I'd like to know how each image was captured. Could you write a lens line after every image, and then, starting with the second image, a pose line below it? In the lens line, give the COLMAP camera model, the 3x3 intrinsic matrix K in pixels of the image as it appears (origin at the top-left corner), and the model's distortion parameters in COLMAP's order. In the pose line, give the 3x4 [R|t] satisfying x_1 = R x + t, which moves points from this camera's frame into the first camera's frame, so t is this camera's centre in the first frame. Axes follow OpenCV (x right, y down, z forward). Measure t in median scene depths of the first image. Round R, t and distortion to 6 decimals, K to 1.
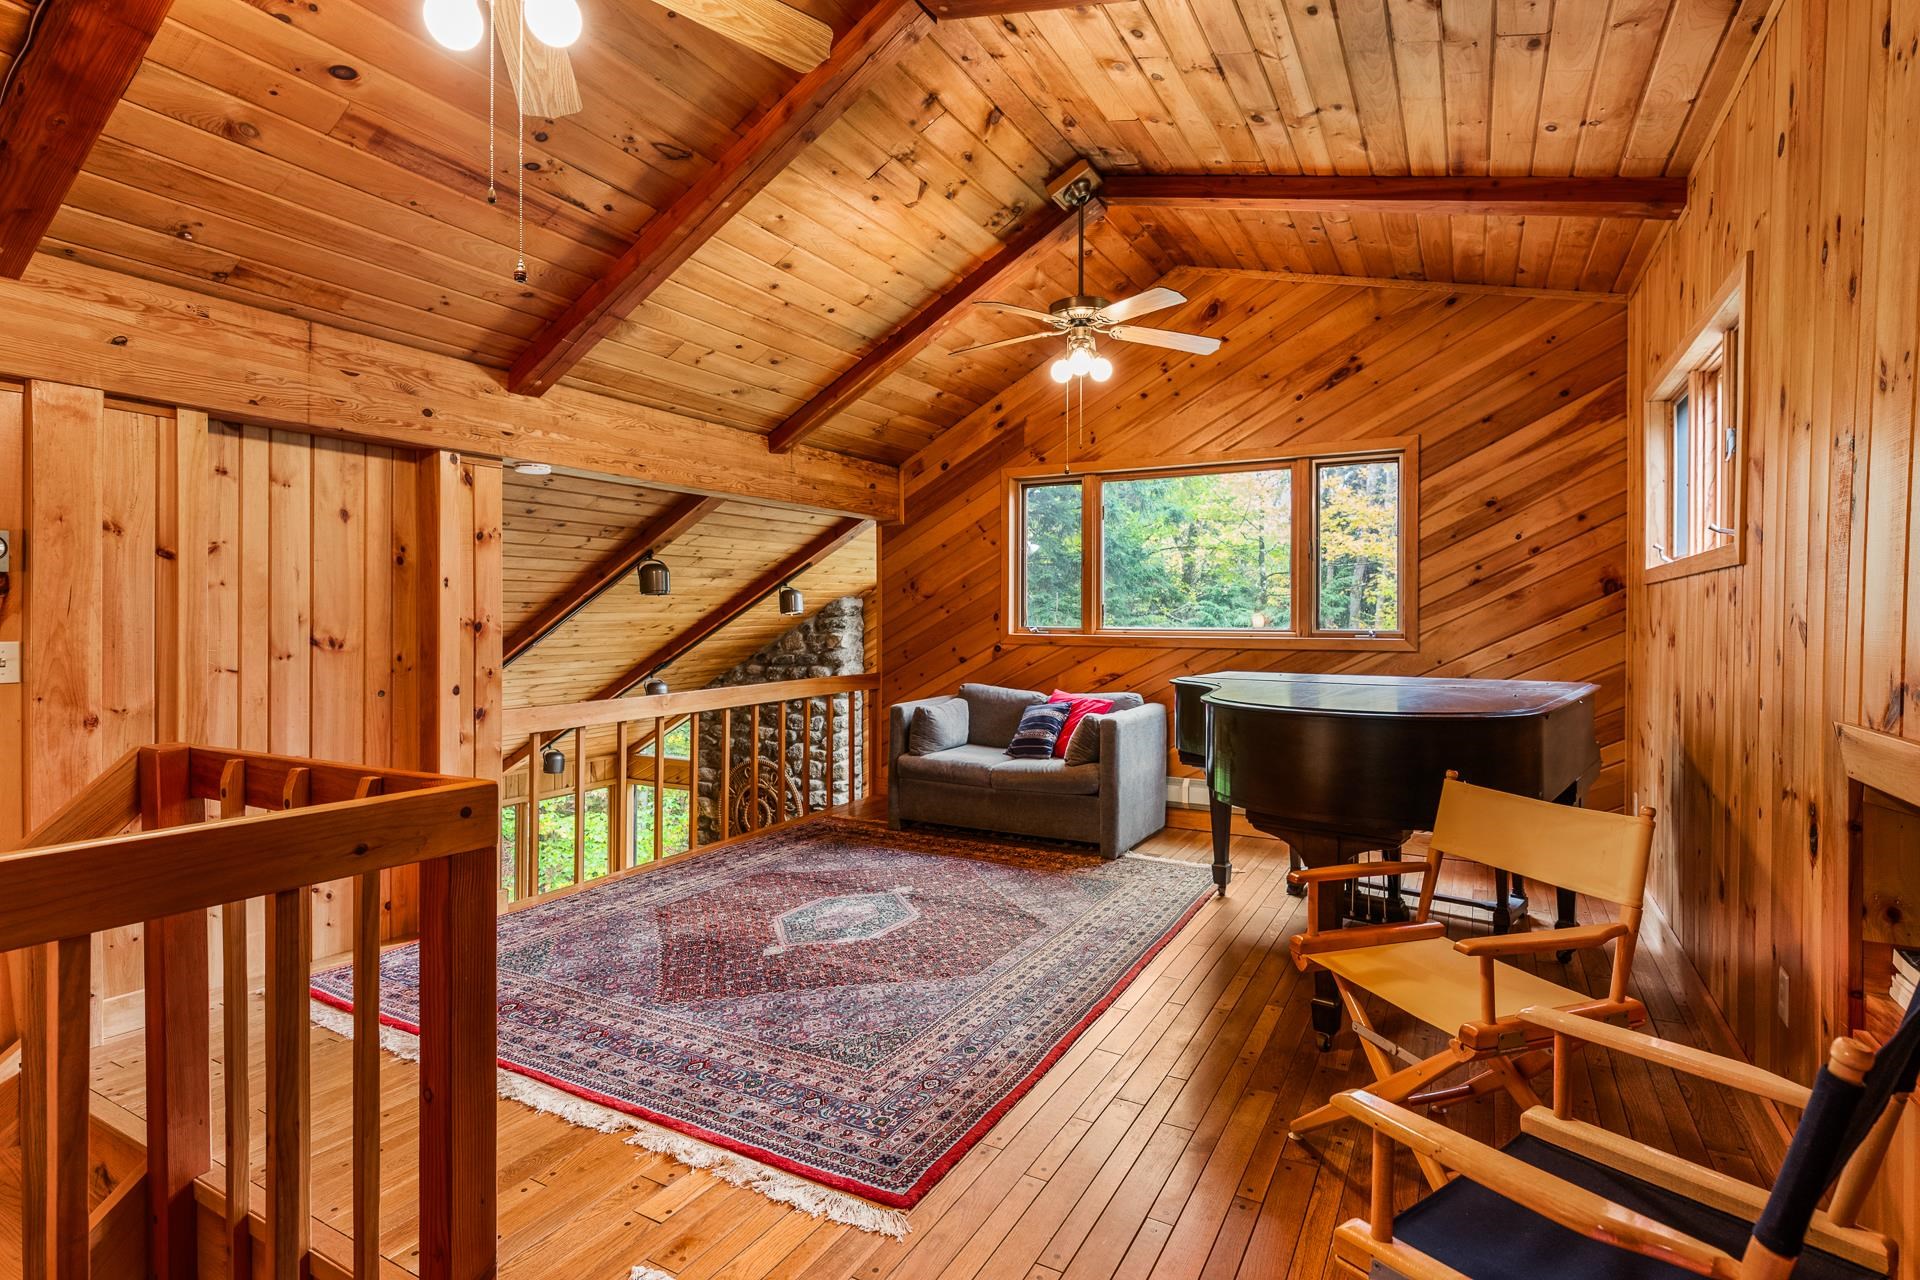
lens RADIAL K [[924.6, 0, 981.3], [0, 924.6, 632.0], [0, 0, 1]] dist [0.005554, -0.004034]
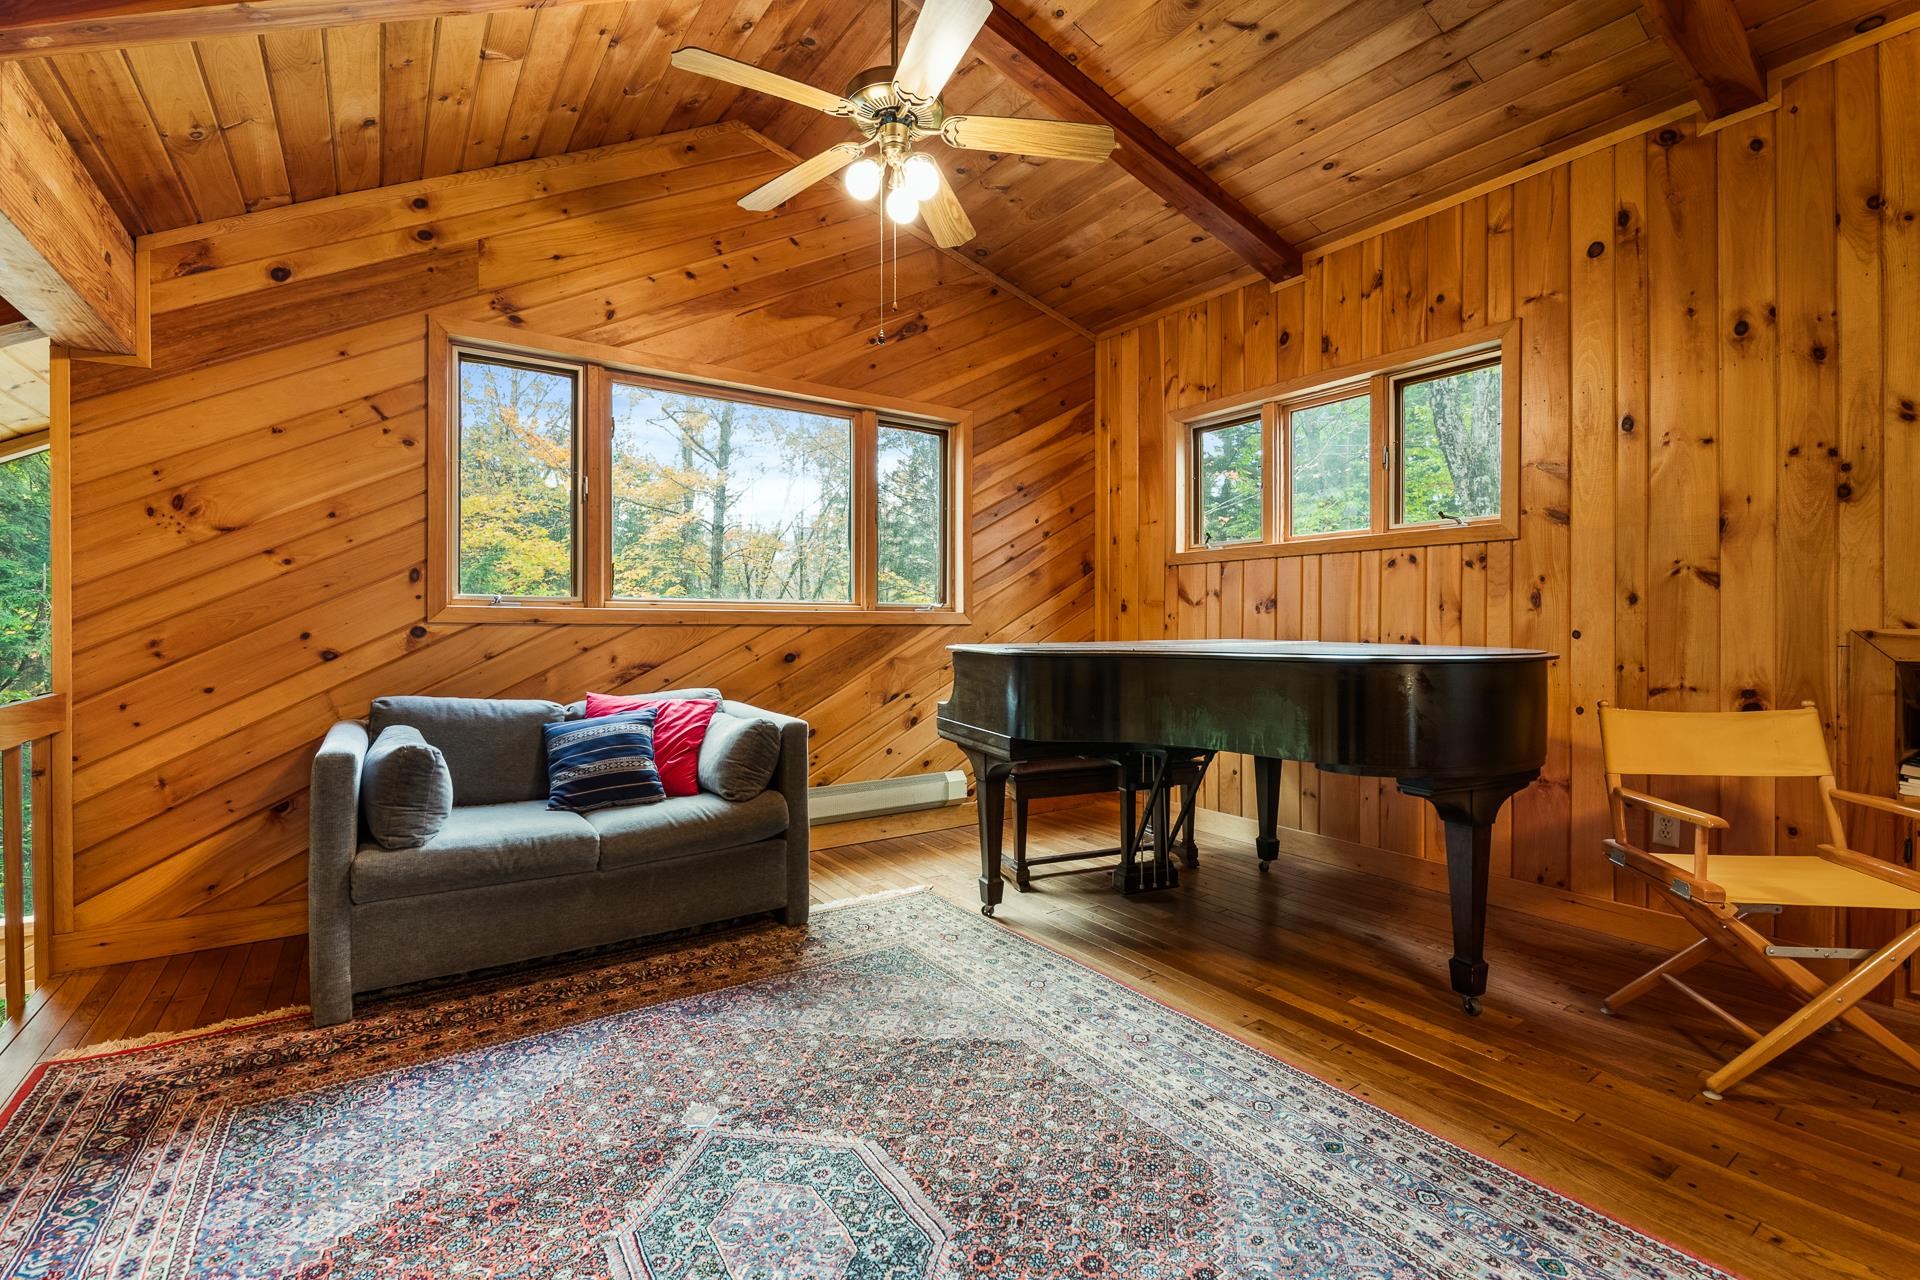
lens RADIAL K [[829.2, 0, 957.3], [0, 829.2, 630.6], [0, 0, 1]] dist [-0.000369, -0.004166]
pose [[0.460156, -0.007624, 0.887805, -0.374276], [0.015768, 0.999876, 0.000414, 0.029572], [-0.887698, 0.013808, 0.460219, 0.643849]]
